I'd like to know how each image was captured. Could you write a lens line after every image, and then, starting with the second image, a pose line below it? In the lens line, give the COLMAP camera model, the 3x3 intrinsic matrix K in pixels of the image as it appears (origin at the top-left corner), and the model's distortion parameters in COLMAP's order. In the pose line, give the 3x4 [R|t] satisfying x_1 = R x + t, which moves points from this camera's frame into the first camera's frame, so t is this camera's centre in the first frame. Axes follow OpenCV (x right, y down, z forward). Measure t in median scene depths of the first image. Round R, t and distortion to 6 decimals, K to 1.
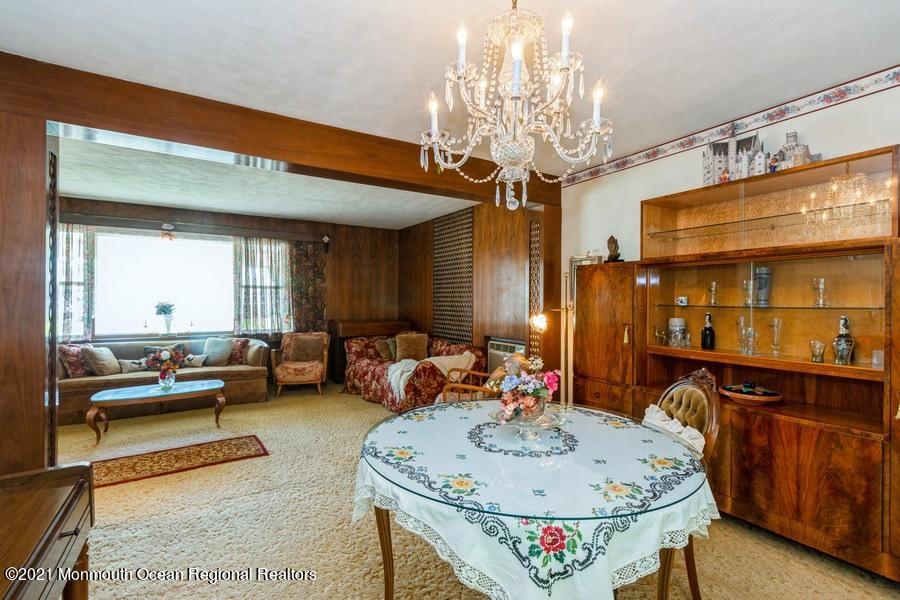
lens RADIAL K [[418.0, 0, 448.5], [0, 418.0, 300.0], [0, 0, 1]] dist [0.001779, 0.001011]
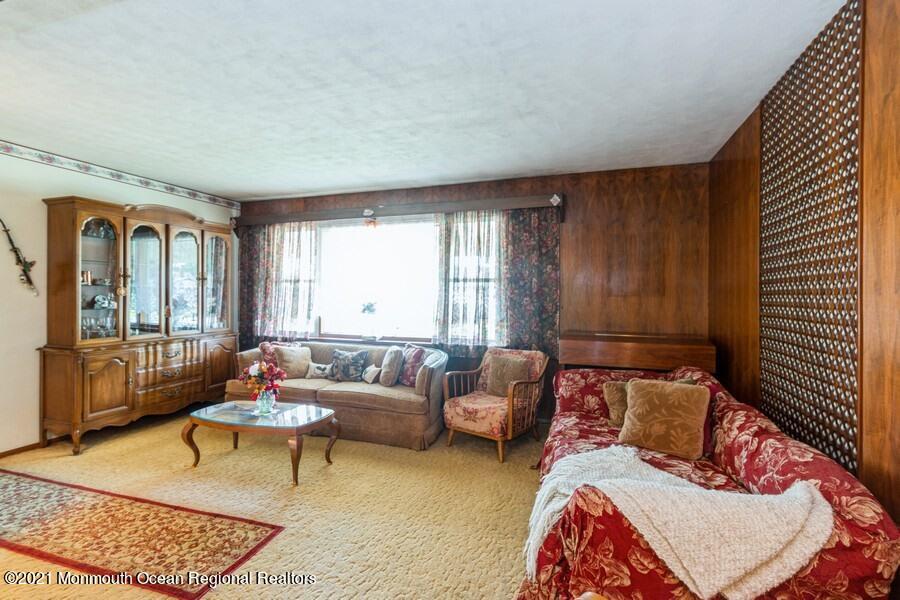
lens RADIAL K [[418.0, 0, 452.0], [0, 418.0, 294.4], [0, 0, 1]] dist [0.001779, 0.001011]
pose [[0.632470, -0.001248, -0.774584, 0.096120], [-0.004955, 0.999972, -0.005657, -0.002210], [0.774569, 0.007416, 0.632446, 0.538147]]
